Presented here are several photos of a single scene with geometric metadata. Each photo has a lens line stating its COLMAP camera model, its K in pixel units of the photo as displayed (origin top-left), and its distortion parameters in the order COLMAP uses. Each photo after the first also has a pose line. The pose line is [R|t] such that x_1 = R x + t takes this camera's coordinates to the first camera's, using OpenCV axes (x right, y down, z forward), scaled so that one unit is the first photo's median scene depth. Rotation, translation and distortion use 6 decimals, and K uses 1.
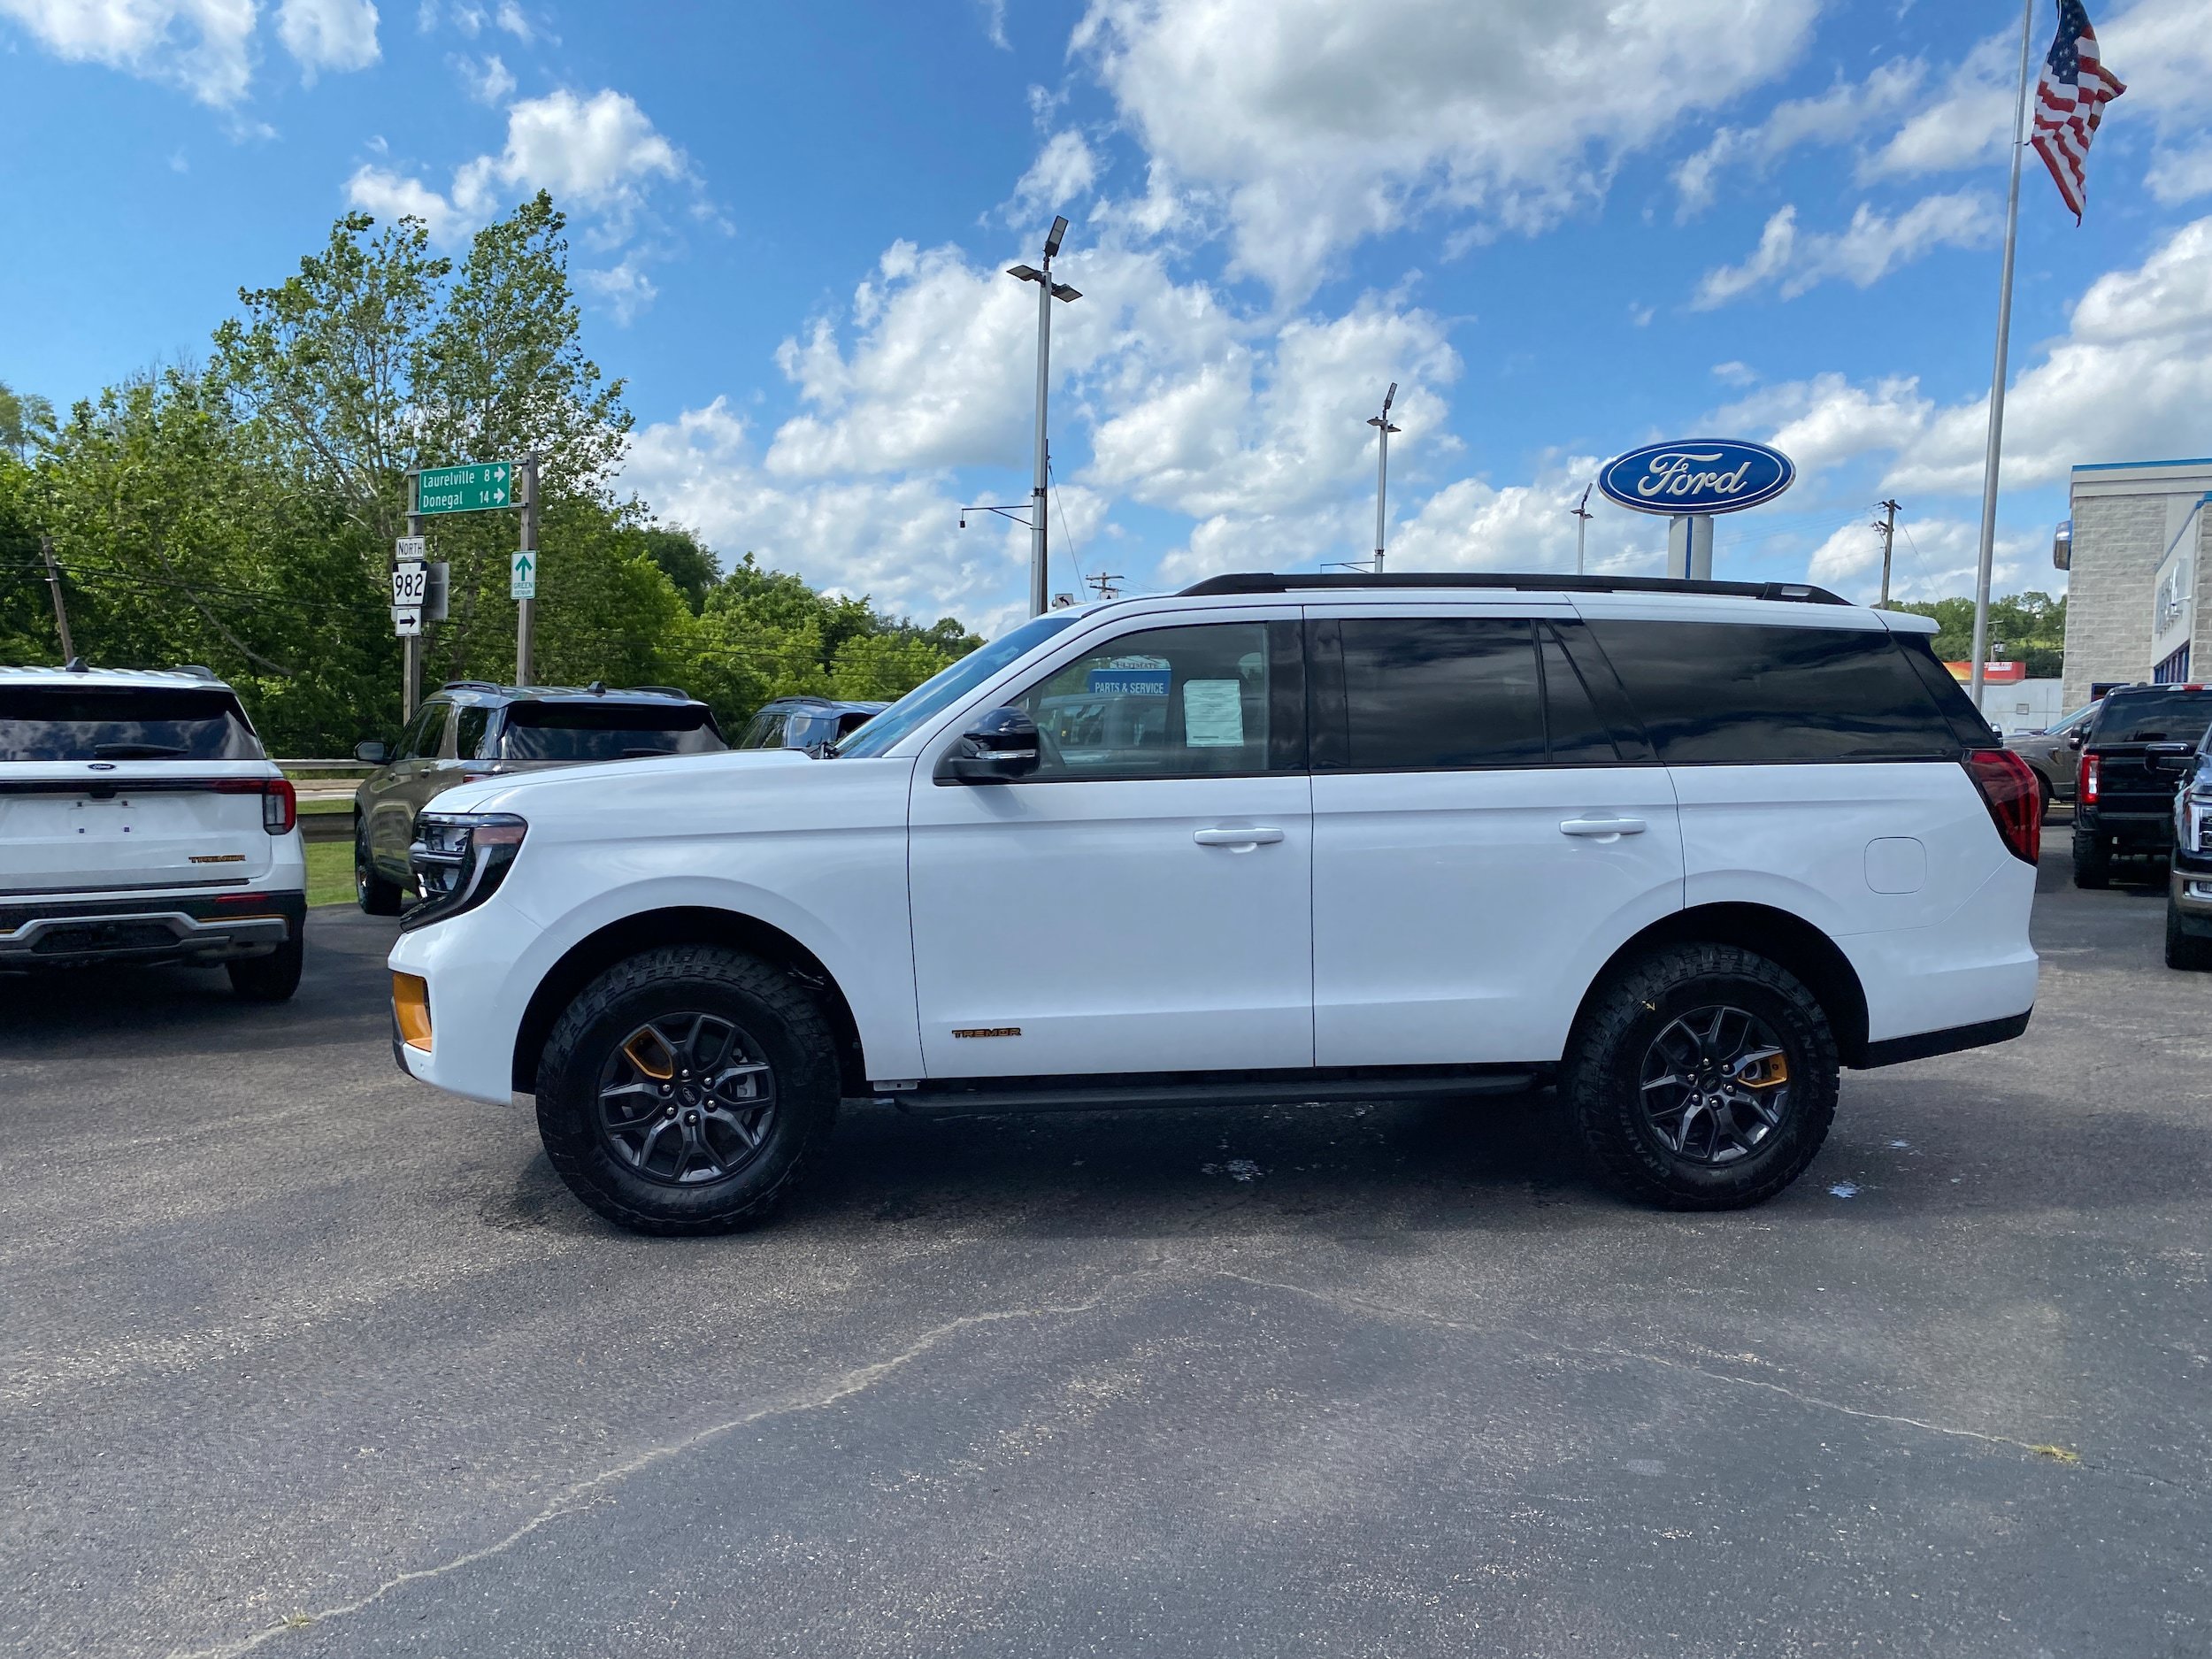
lens RADIAL K [[1702.1, 0, 1088.4], [0, 1702.1, 842.4], [0, 0, 1]] dist [0.023397, -0.017989]
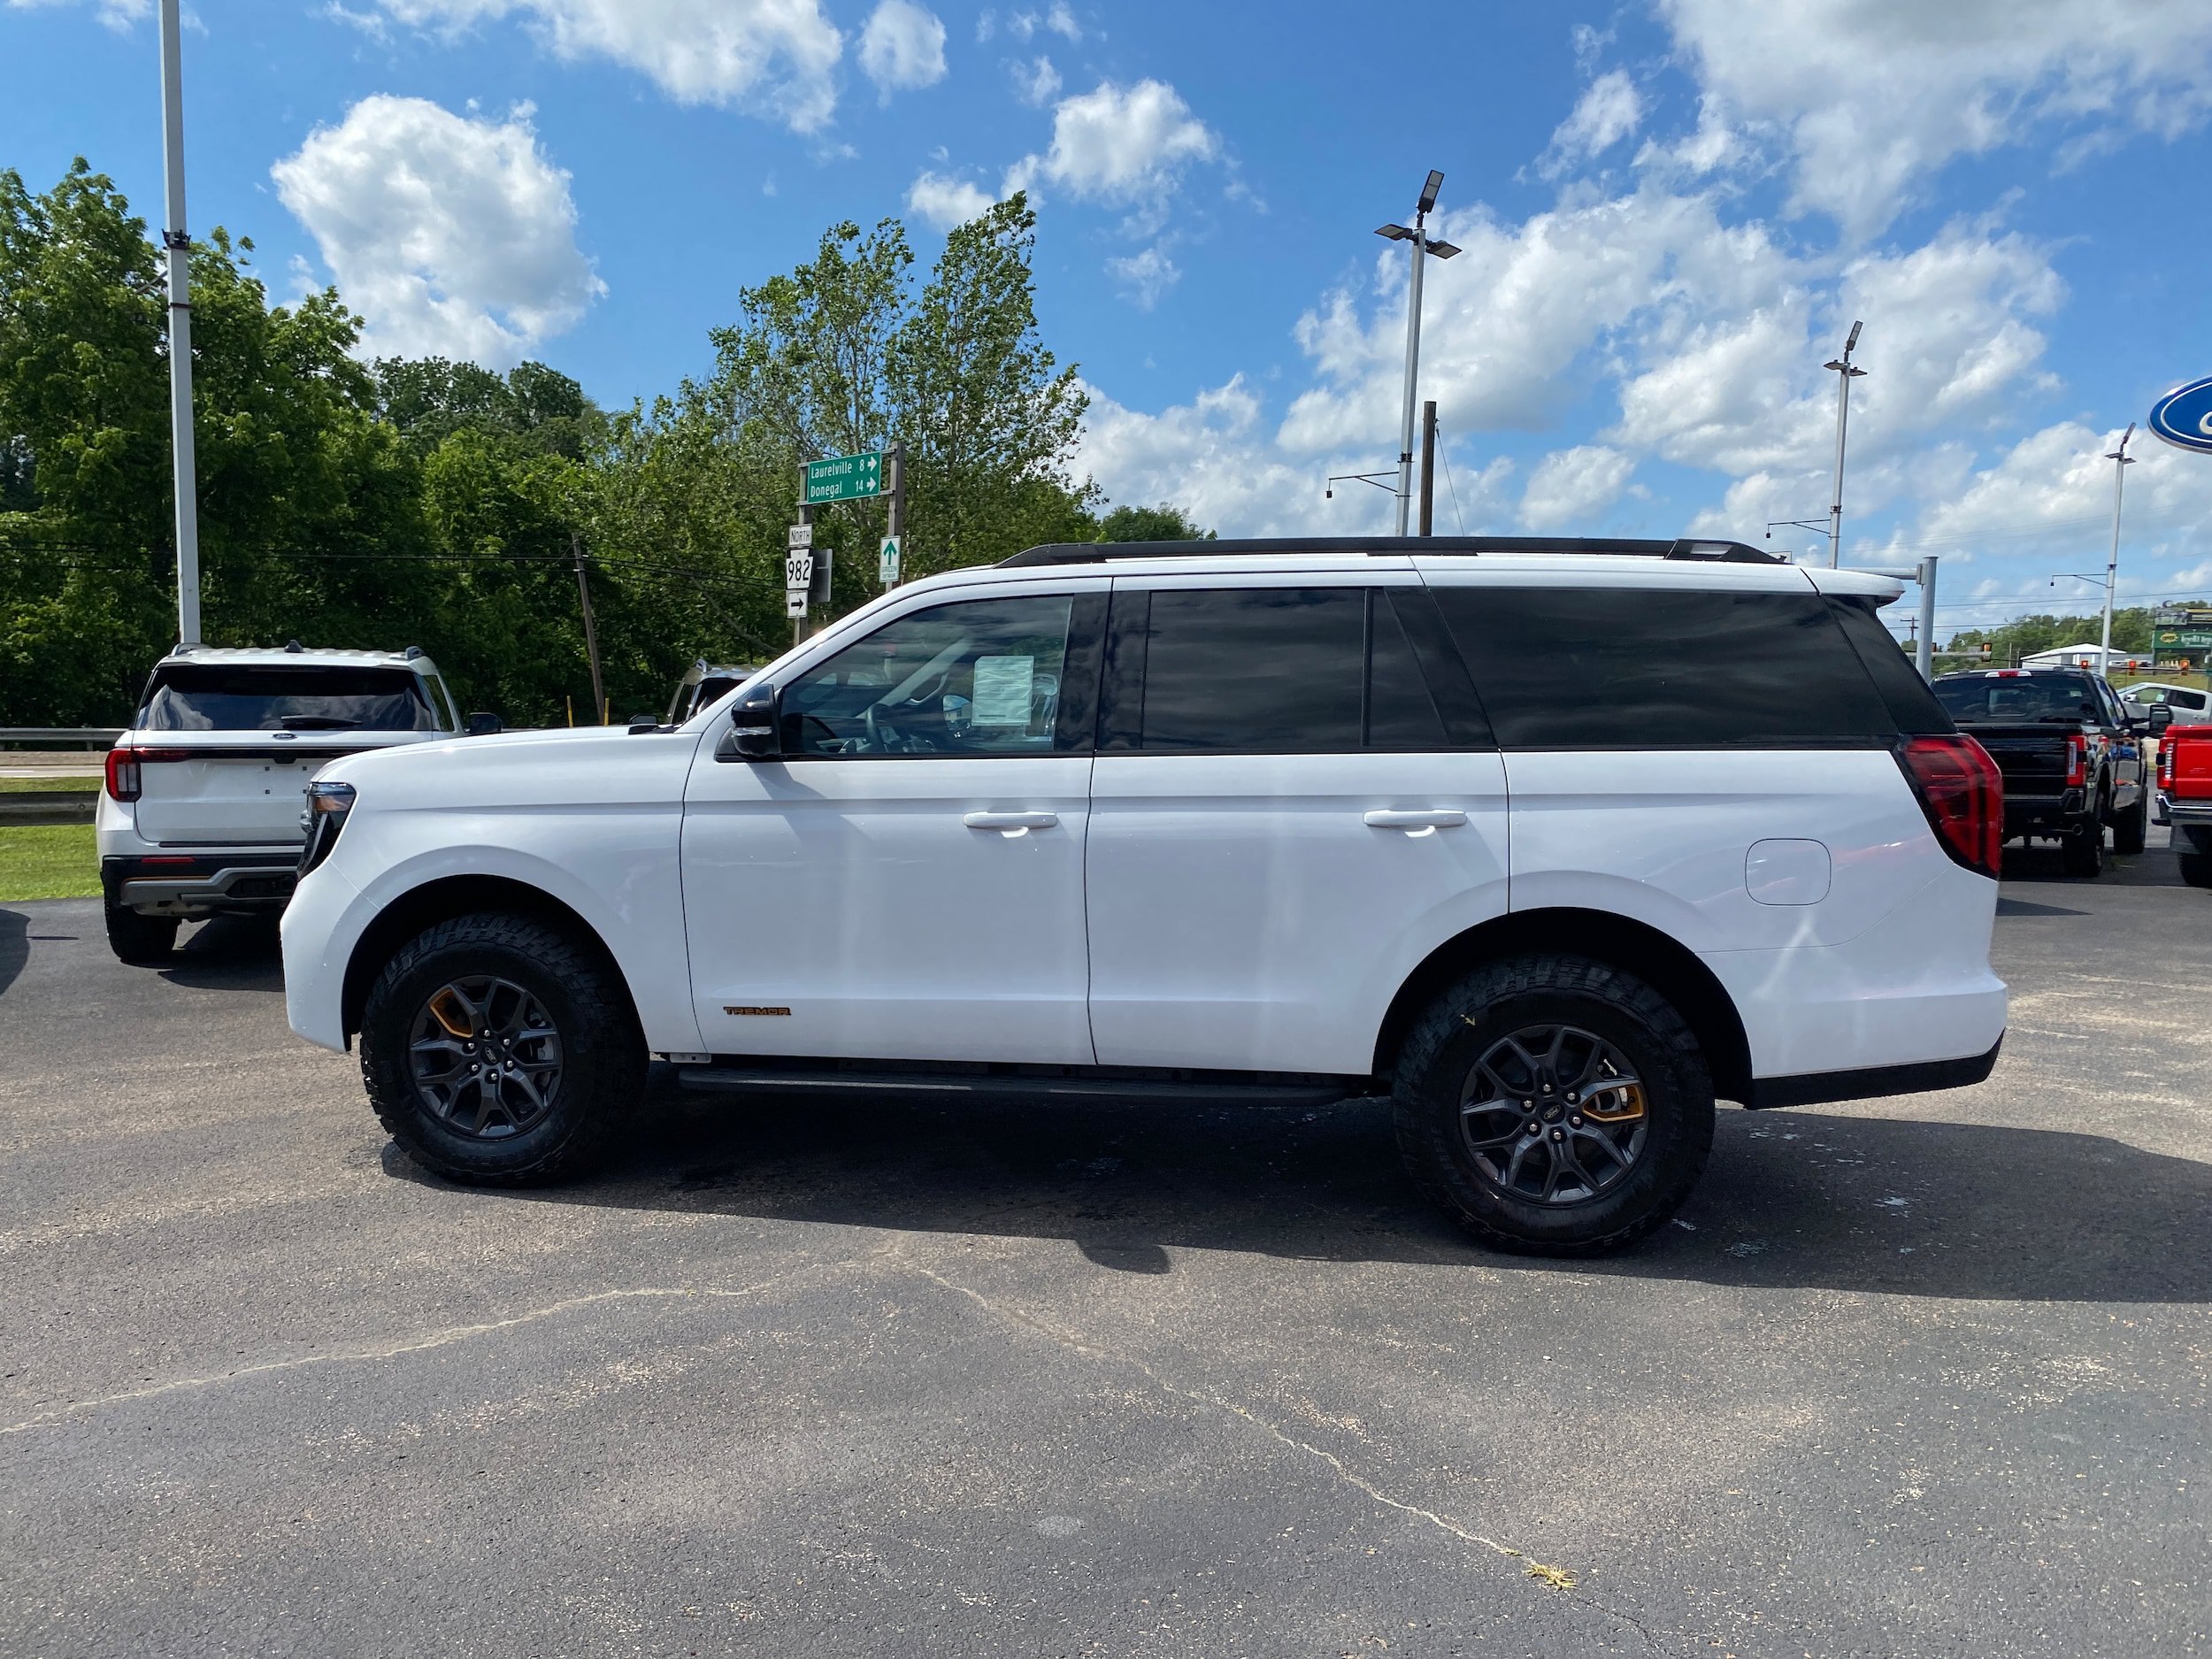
lens RADIAL K [[1702.1, 0, 1084.8], [0, 1702.1, 846.6], [0, 0, 1]] dist [0.023397, -0.017989]
pose [[0.956678, 0.026733, -0.289917, 0.384616], [-0.021650, 0.999551, 0.020727, -0.008872], [0.290341, -0.013553, 0.956827, 0.091538]]
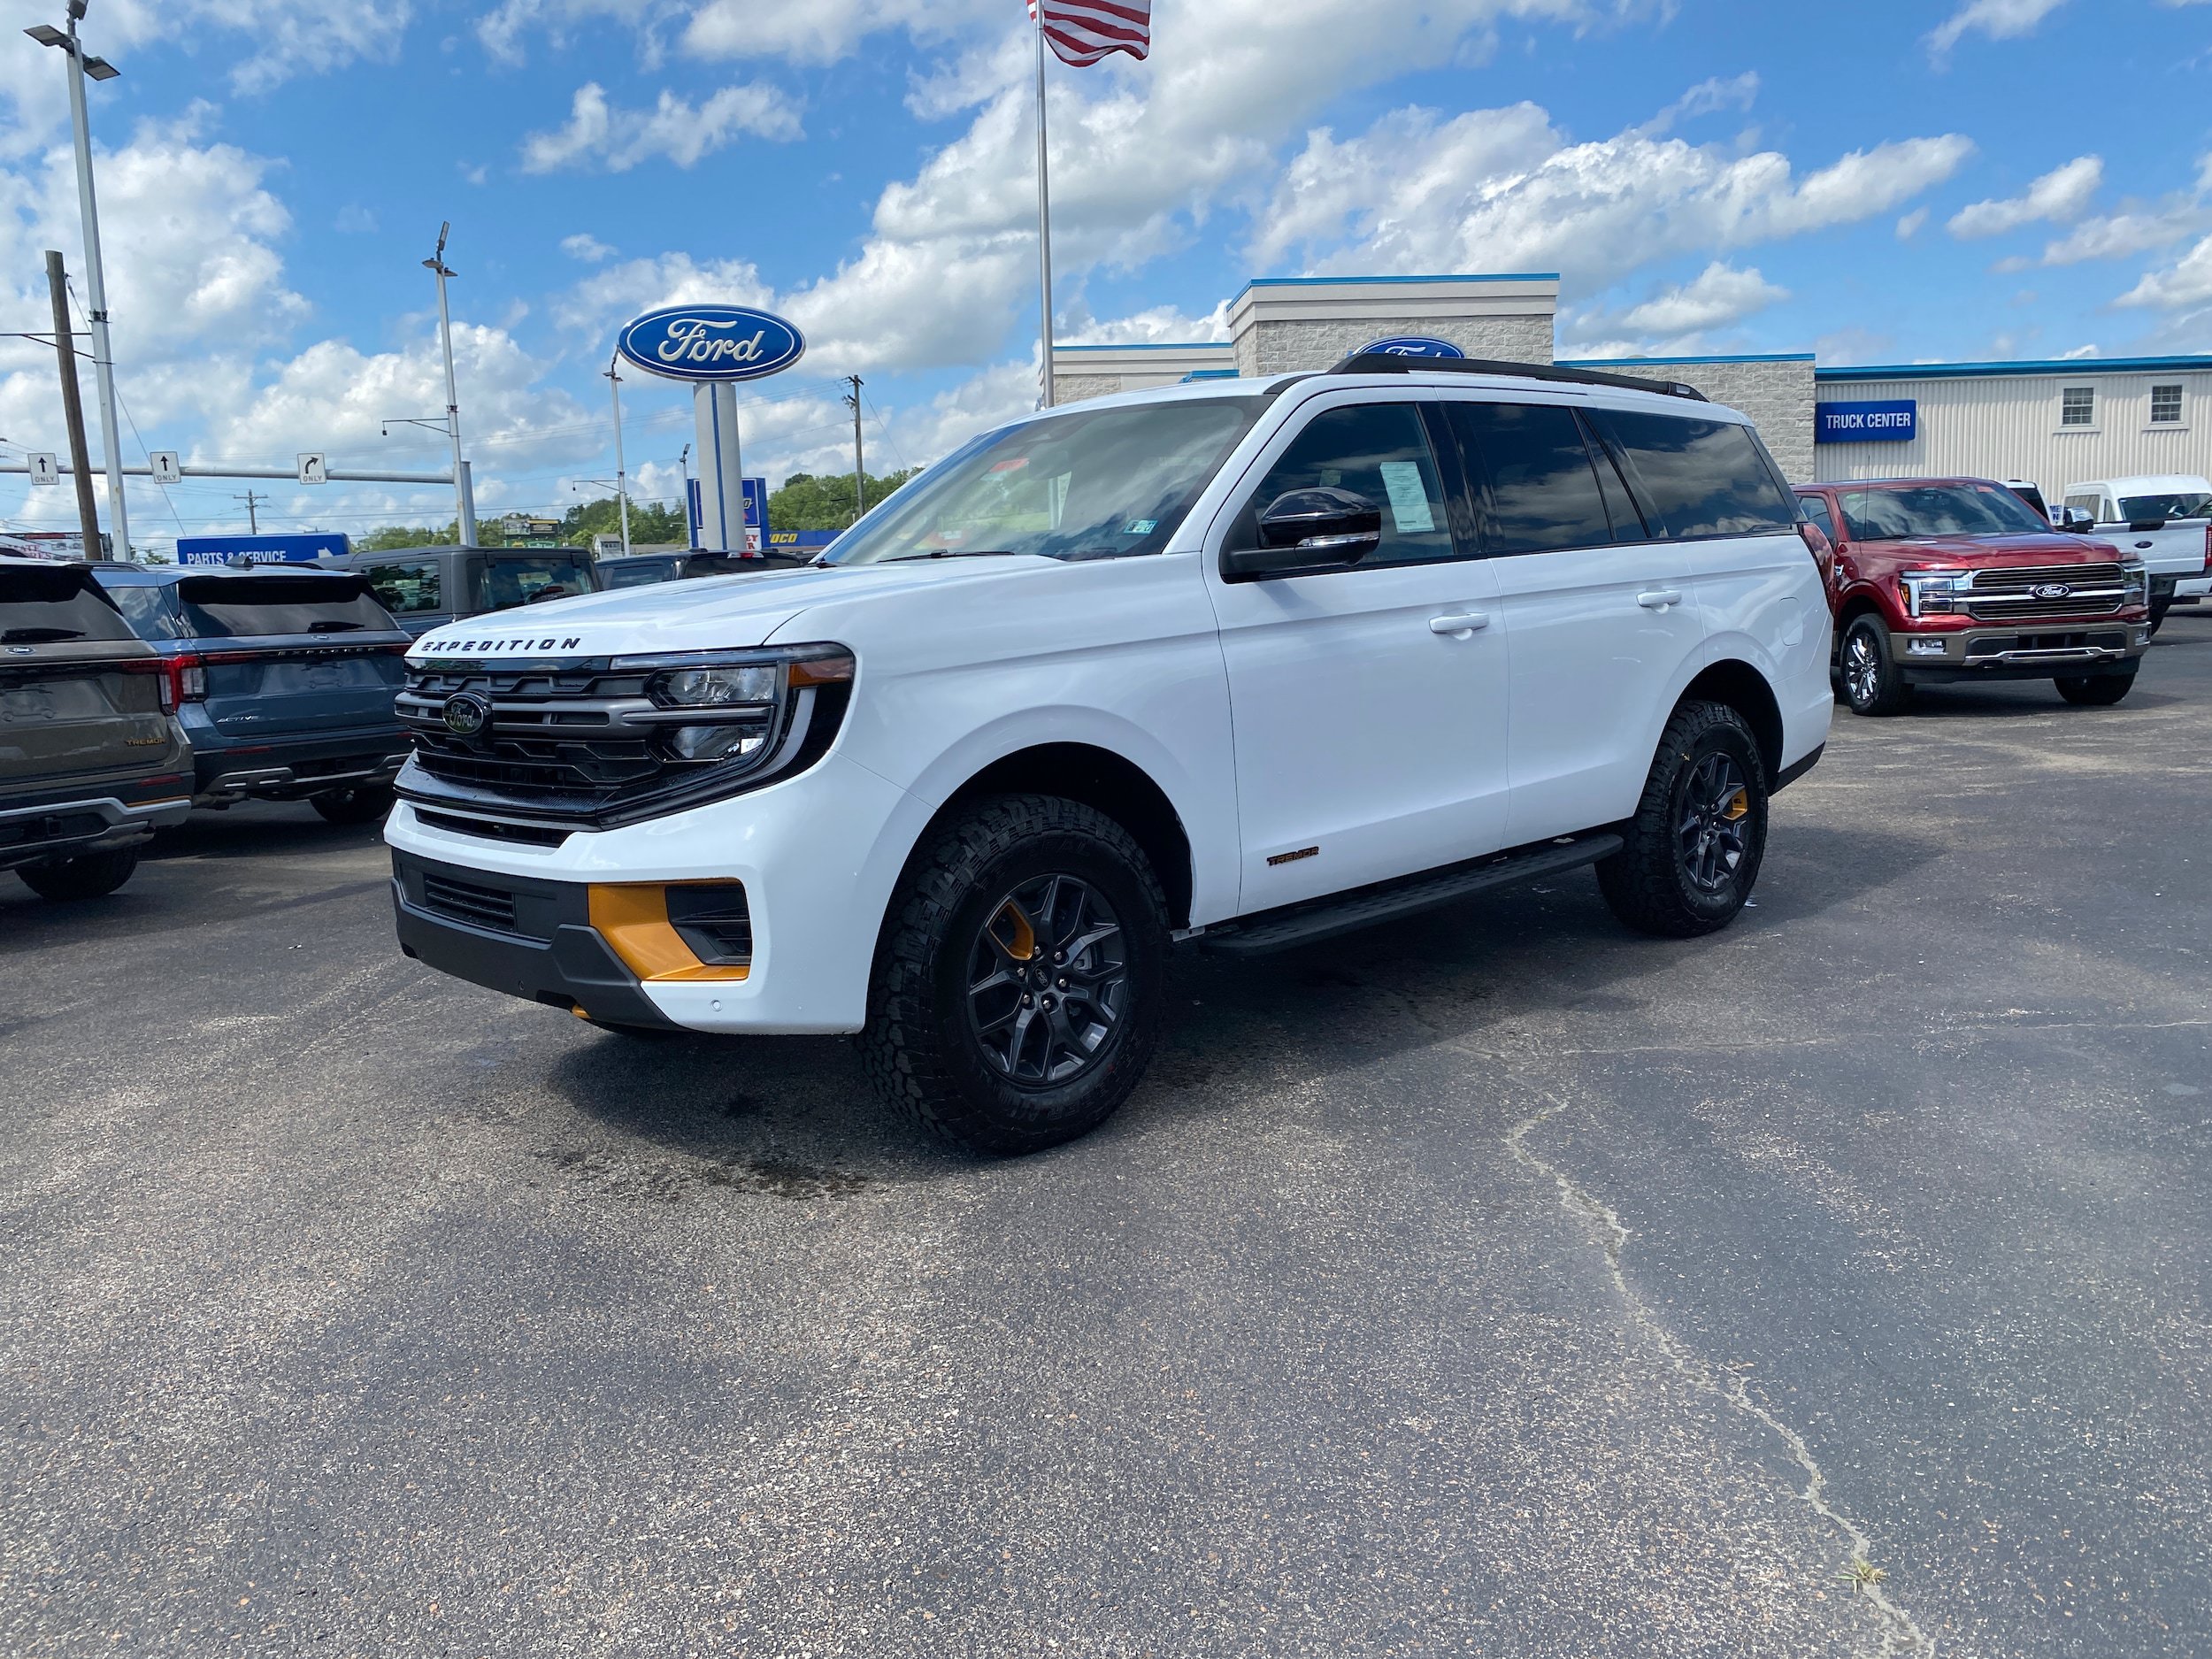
lens RADIAL K [[1702.1, 0, 1105.4], [0, 1702.1, 817.2], [0, 0, 1]] dist [0.023397, -0.017989]
pose [[0.813079, -0.119891, 0.569674, -0.611156], [0.087449, 0.992614, 0.084086, 0.006784], [-0.575548, -0.018551, 0.817558, 0.297136]]
